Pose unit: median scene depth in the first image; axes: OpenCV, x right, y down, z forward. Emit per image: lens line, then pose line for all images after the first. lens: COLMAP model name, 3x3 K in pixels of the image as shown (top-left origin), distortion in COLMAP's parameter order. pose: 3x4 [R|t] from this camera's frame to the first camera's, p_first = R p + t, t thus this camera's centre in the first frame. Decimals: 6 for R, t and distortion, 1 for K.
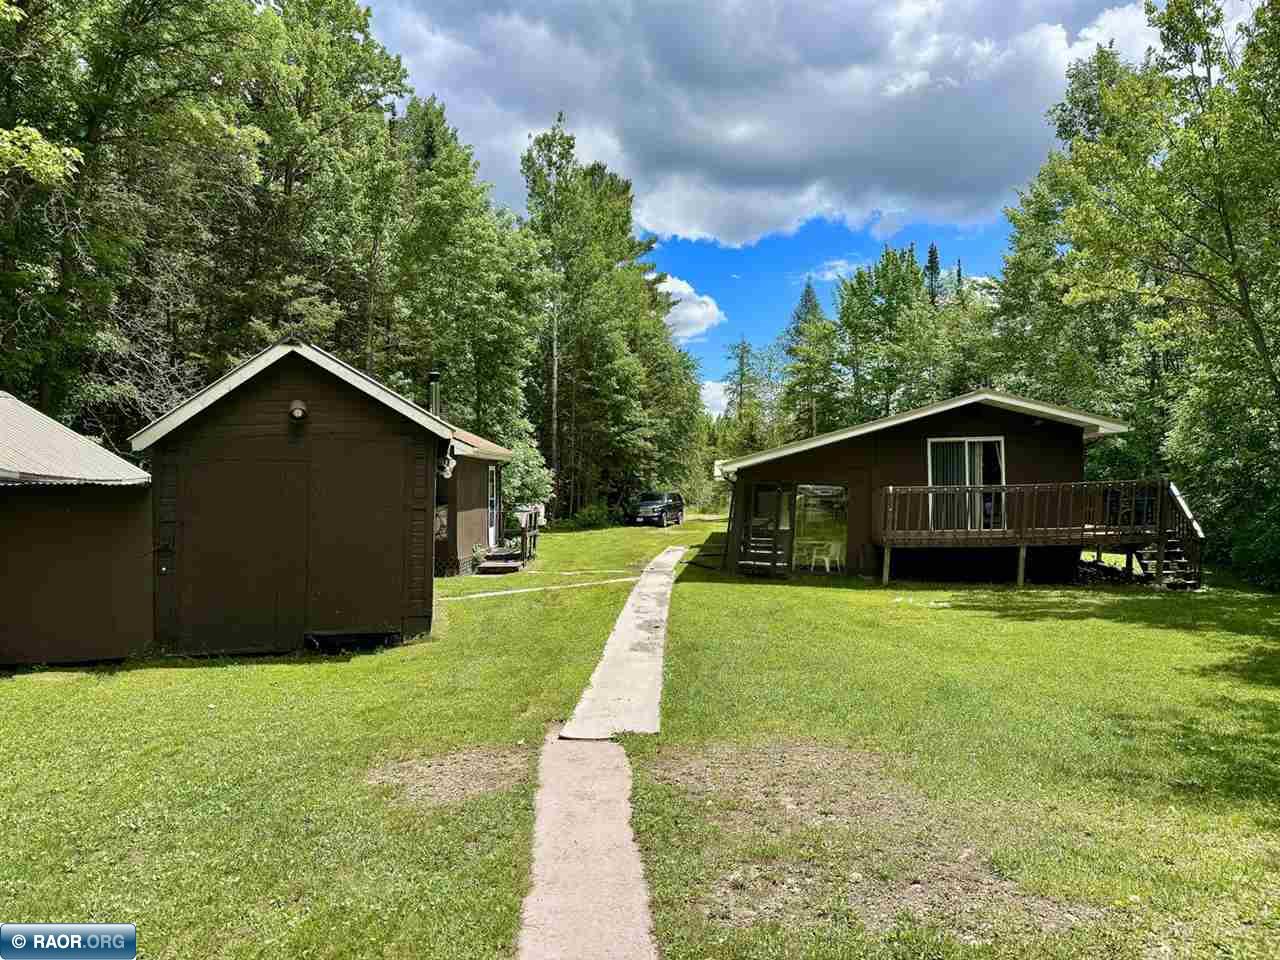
lens RADIAL K [[895.3, 0, 638.0], [0, 895.3, 506.3], [0, 0, 1]] dist [0.059634, -0.000029]
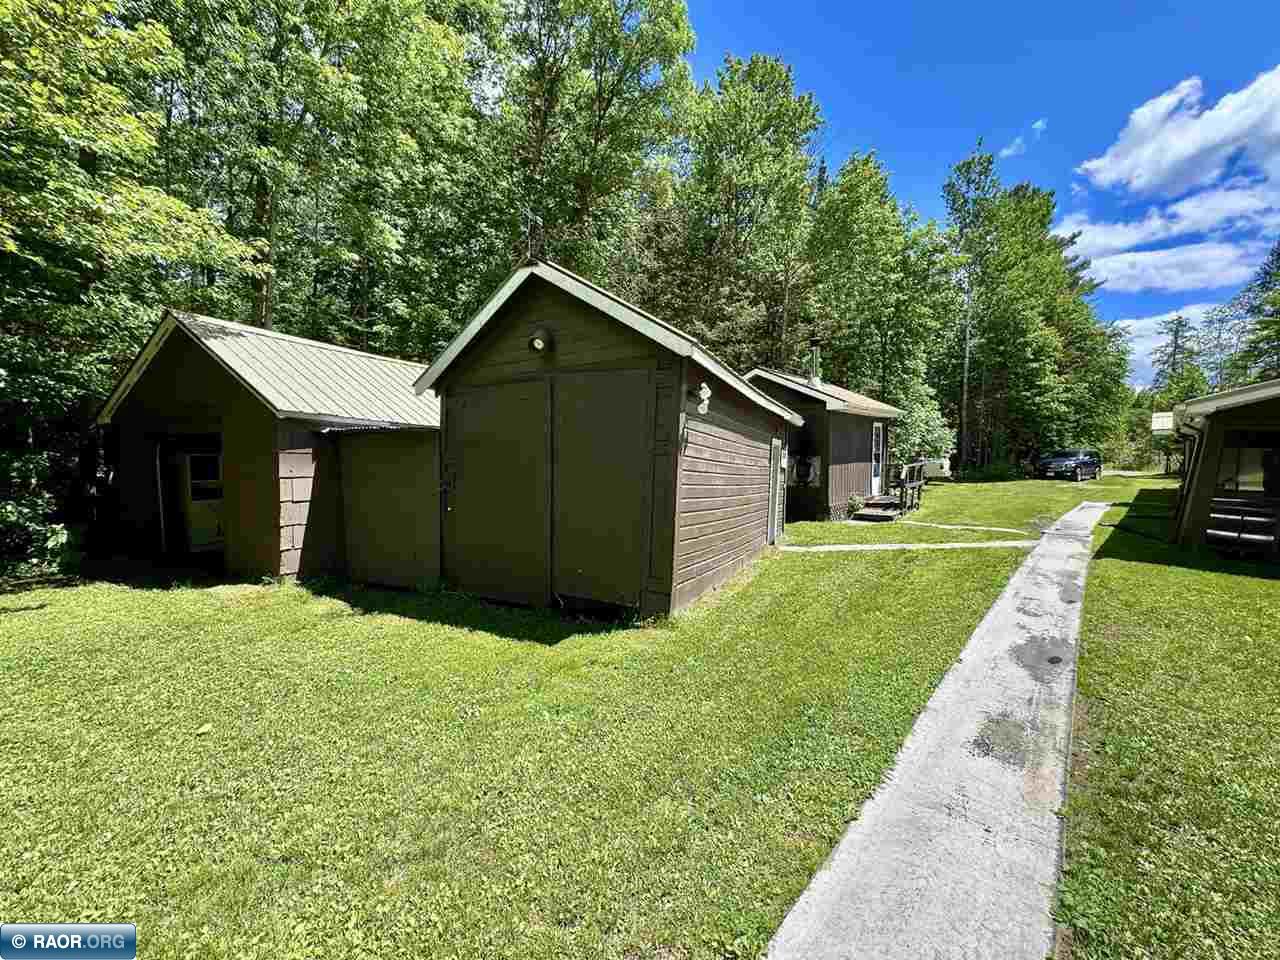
lens RADIAL K [[512.4, 0, 640.0], [0, 512.4, 480.0], [0, 0, 1]] dist [-0.000170, 0.000001]
pose [[0.778276, 0.034253, -0.626988, 0.006729], [-0.011304, 0.999113, 0.040552, 0.002771], [0.627821, -0.024473, 0.777973, 0.235613]]
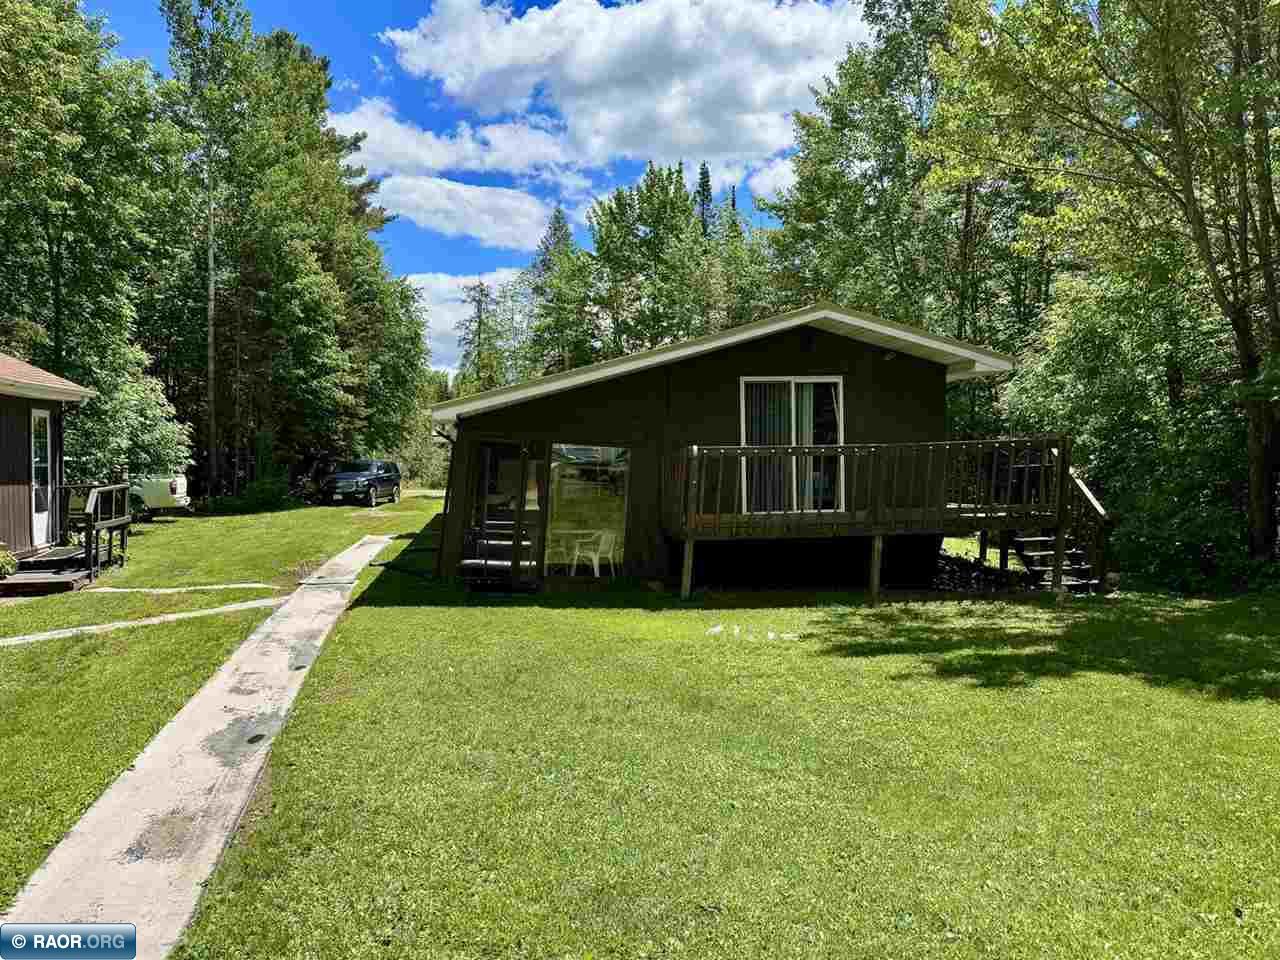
lens RADIAL K [[989.7, 0, 642.4], [0, 989.7, 488.4], [0, 0, 1]] dist [0.111669, -0.183592]
pose [[0.962740, -0.004166, 0.270396, 0.030125], [0.001837, 0.999959, 0.008867, 0.001252], [-0.270422, -0.008040, 0.962708, 0.187040]]
